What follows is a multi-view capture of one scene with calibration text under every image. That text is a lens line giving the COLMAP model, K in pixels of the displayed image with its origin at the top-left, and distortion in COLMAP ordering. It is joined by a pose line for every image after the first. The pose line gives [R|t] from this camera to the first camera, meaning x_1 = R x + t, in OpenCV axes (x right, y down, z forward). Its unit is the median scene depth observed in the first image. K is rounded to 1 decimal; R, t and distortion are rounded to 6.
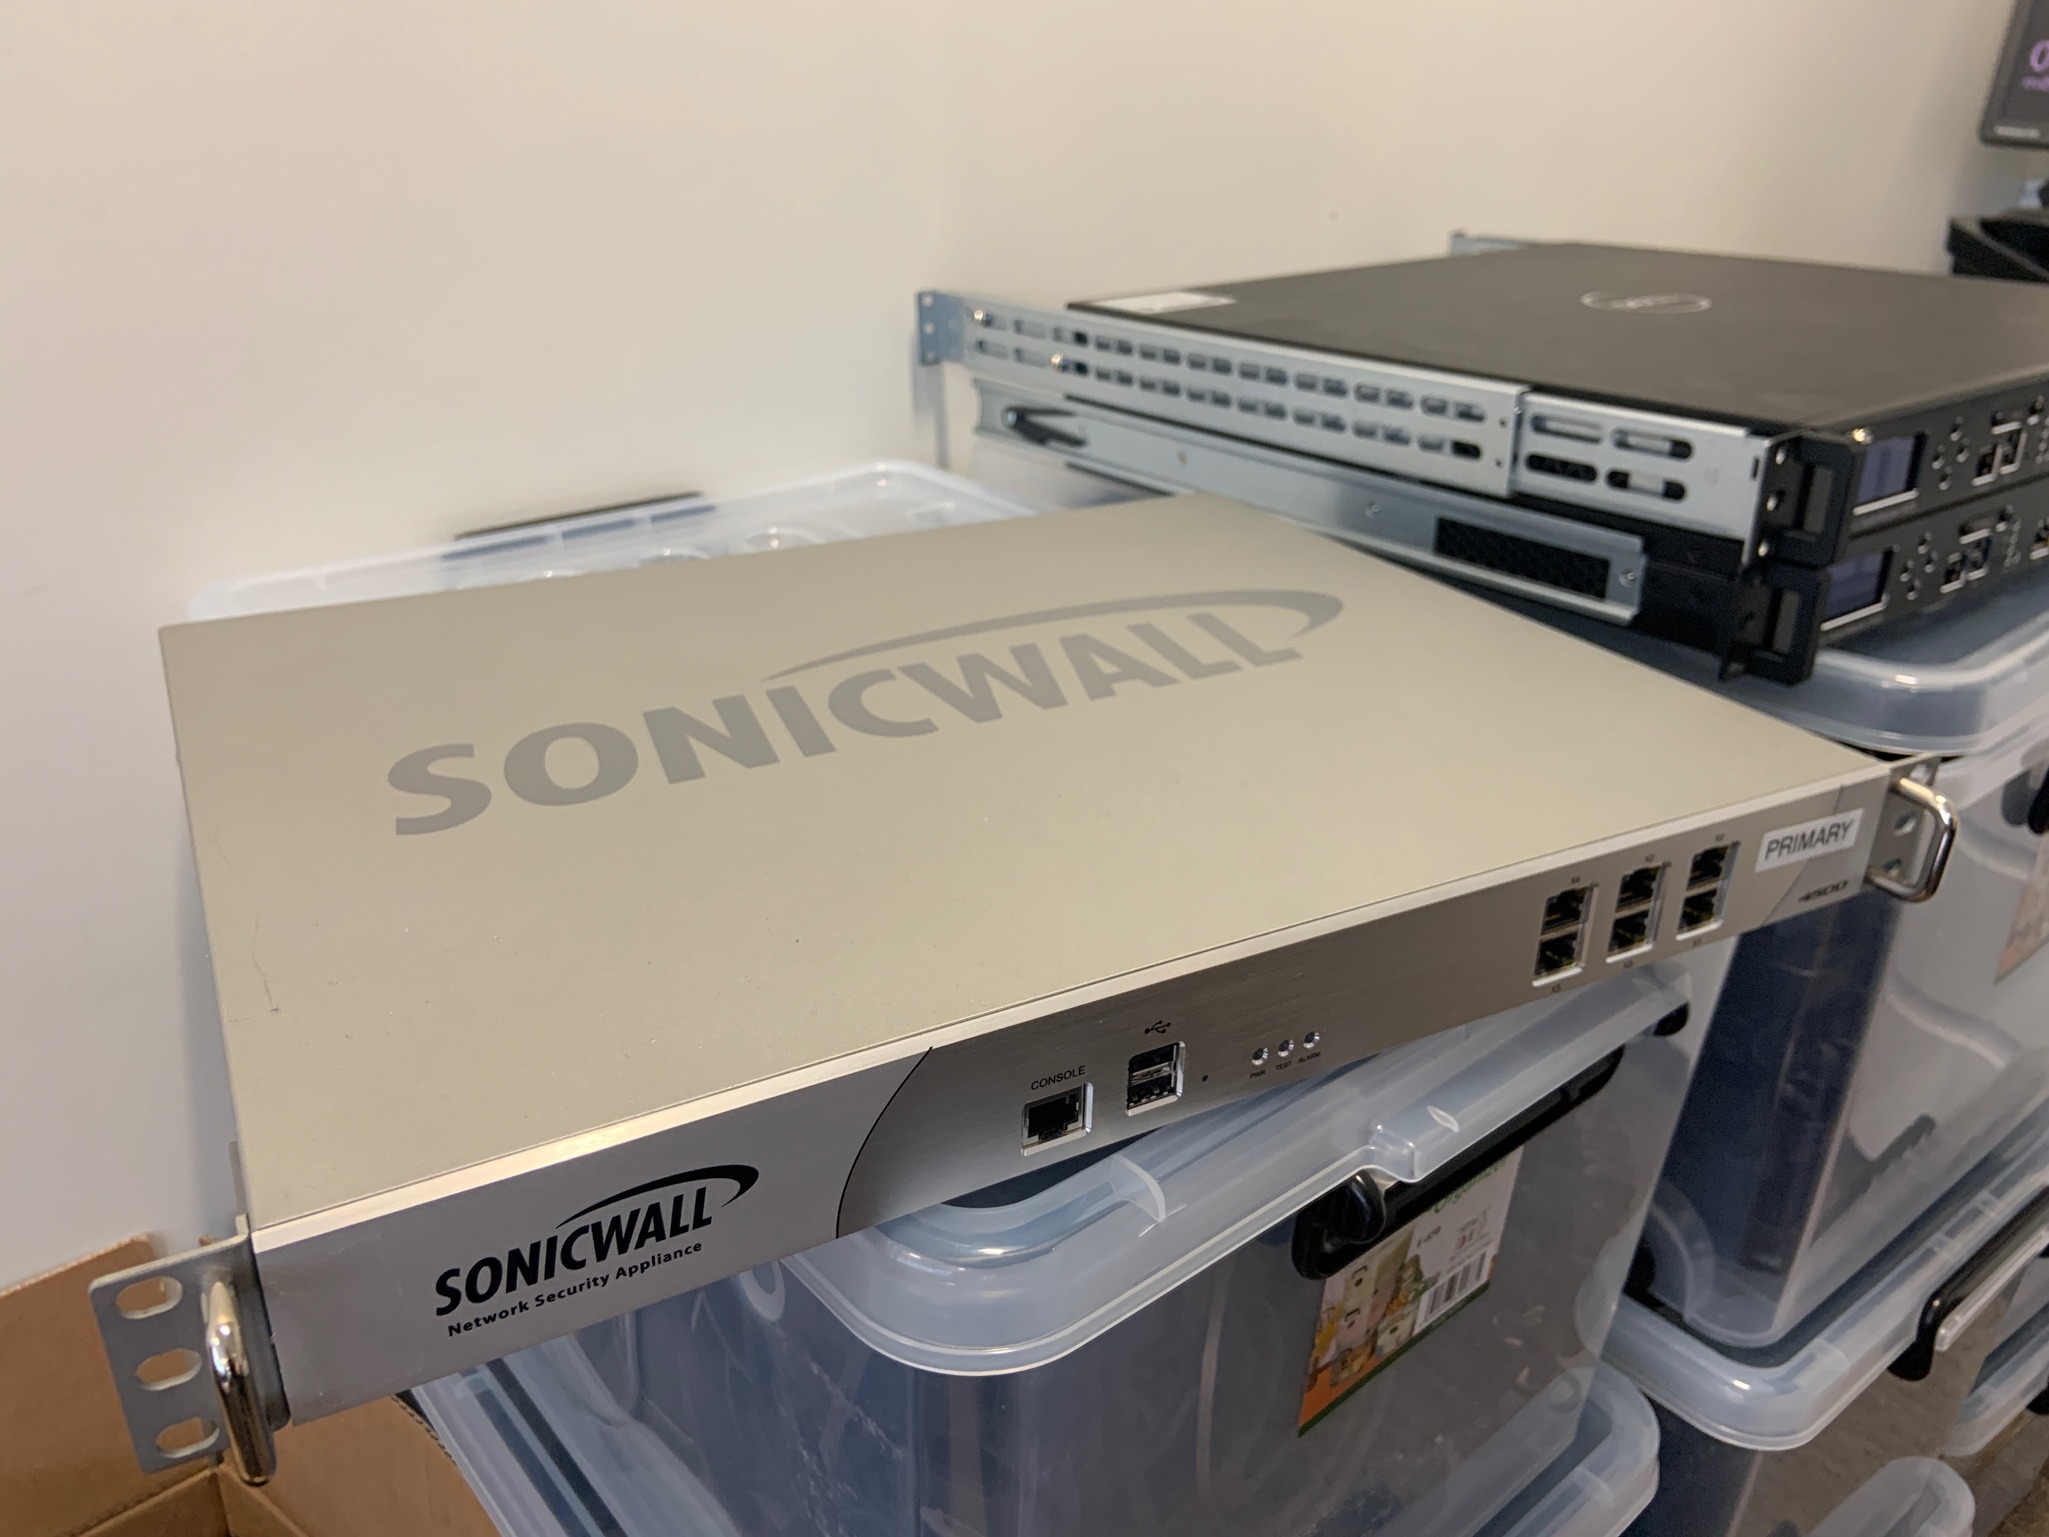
lens RADIAL K [[1652.6, 0, 1024.3], [0, 1652.6, 769.3], [0, 0, 1]] dist [0.049795, -0.102278]
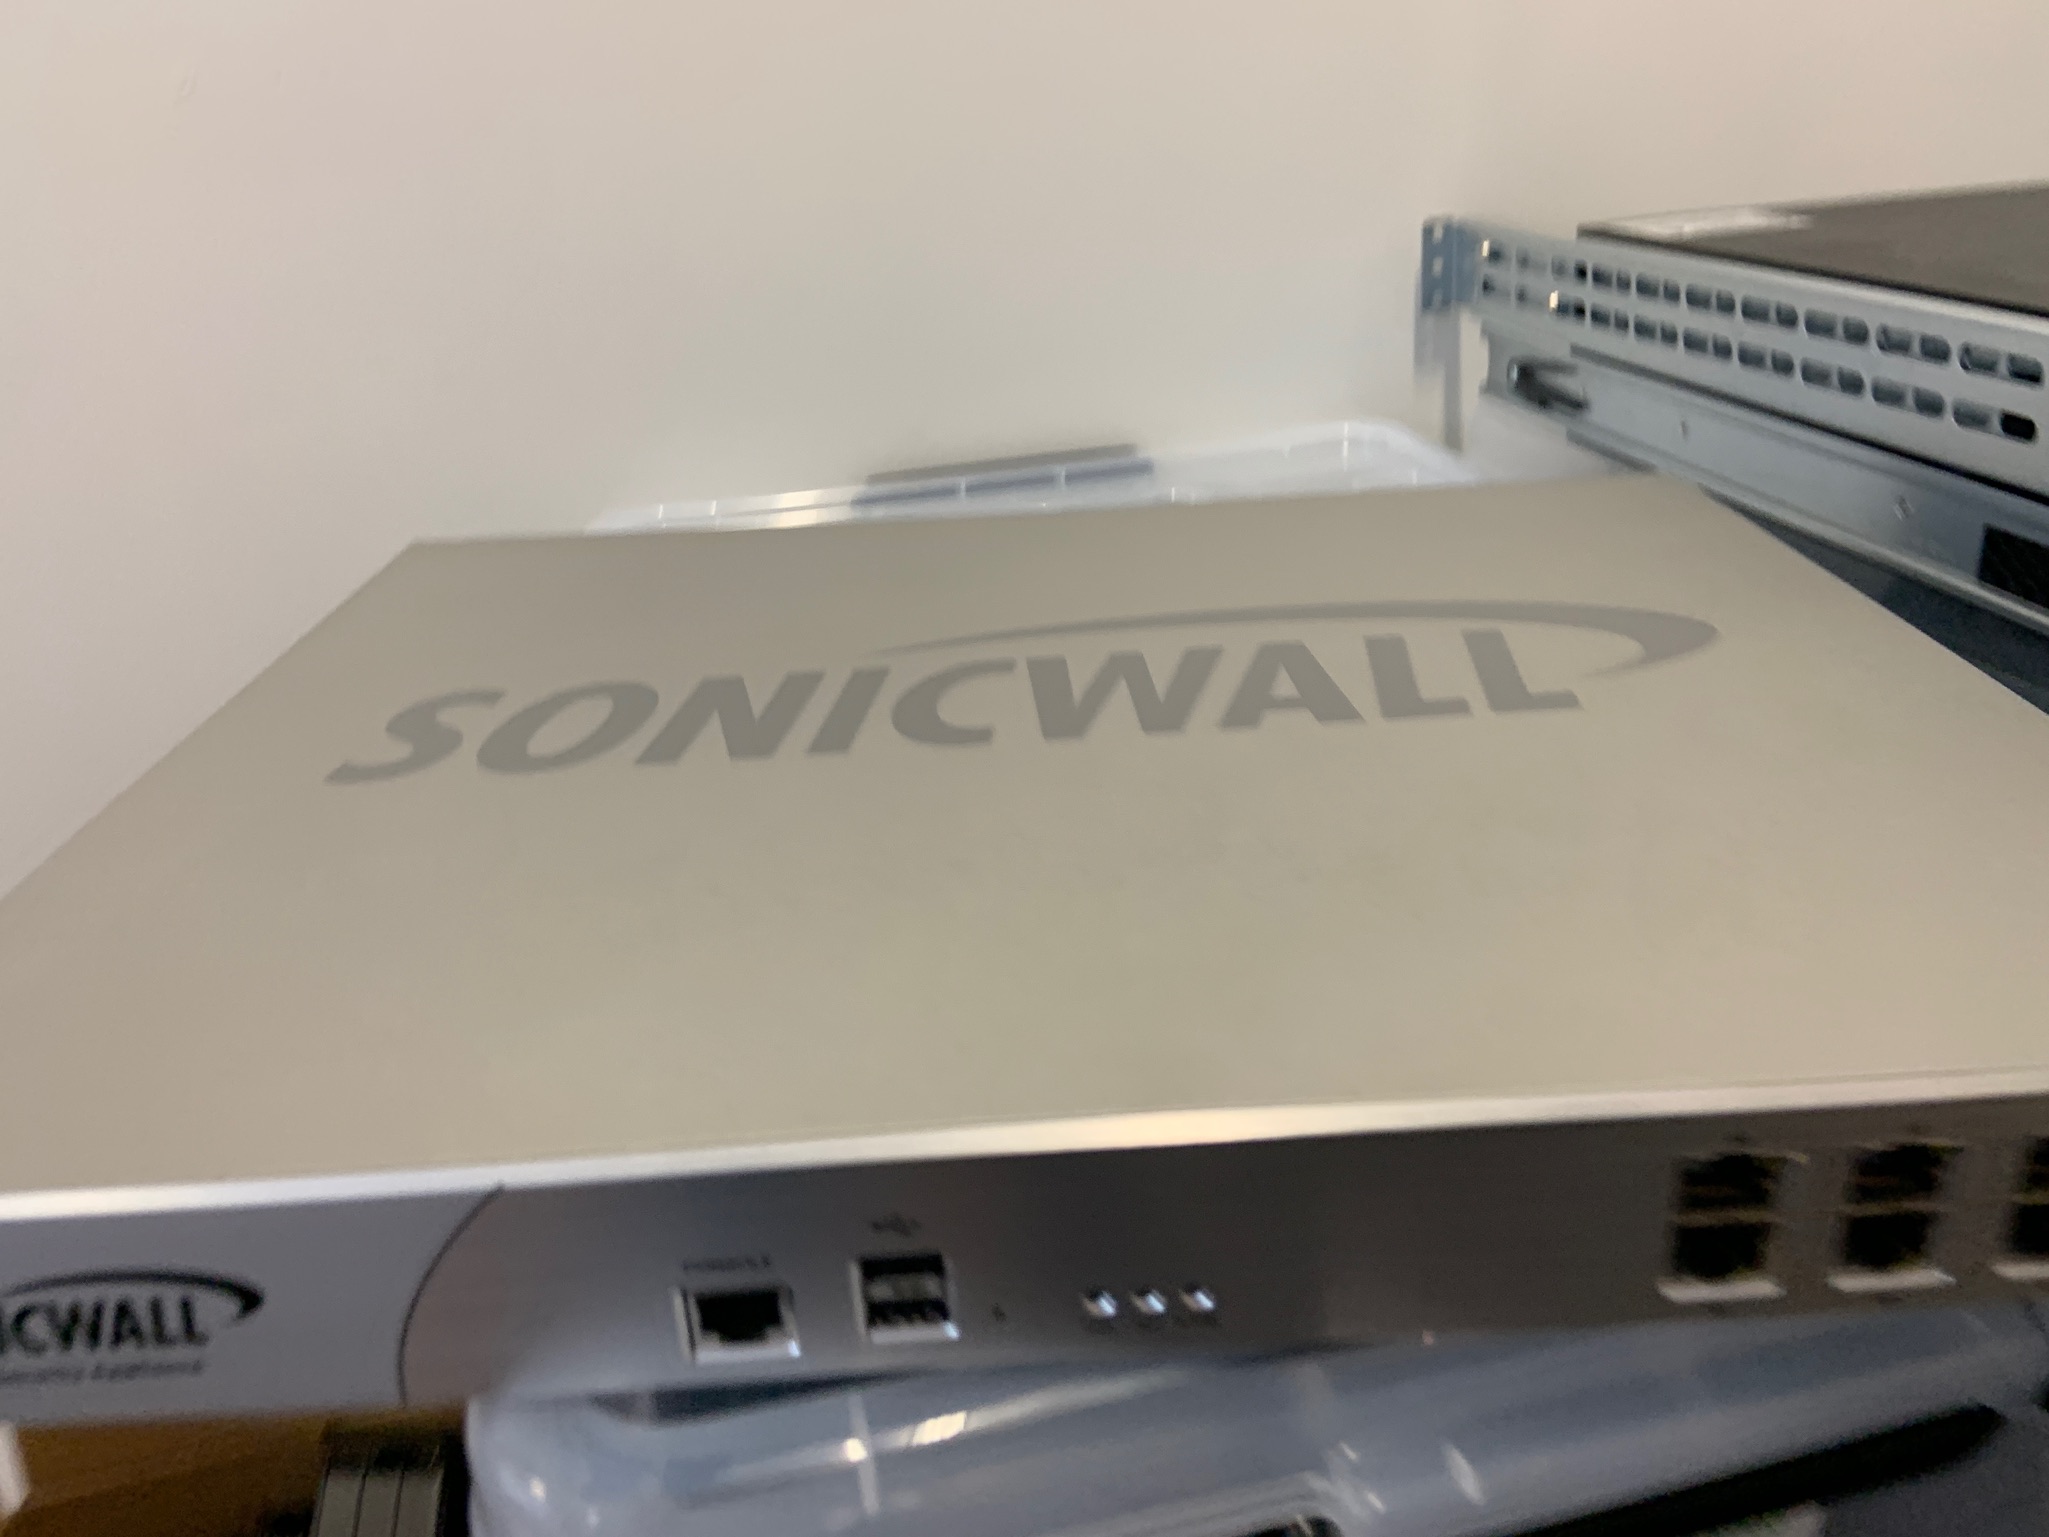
lens RADIAL K [[1652.6, 0, 1033.4], [0, 1652.6, 754.3], [0, 0, 1]] dist [0.049795, -0.102278]
pose [[0.888566, 0.129561, -0.440074, 0.212328], [-0.128248, 0.991197, 0.032867, -0.032474], [0.440458, 0.027235, 0.897360, 0.223658]]
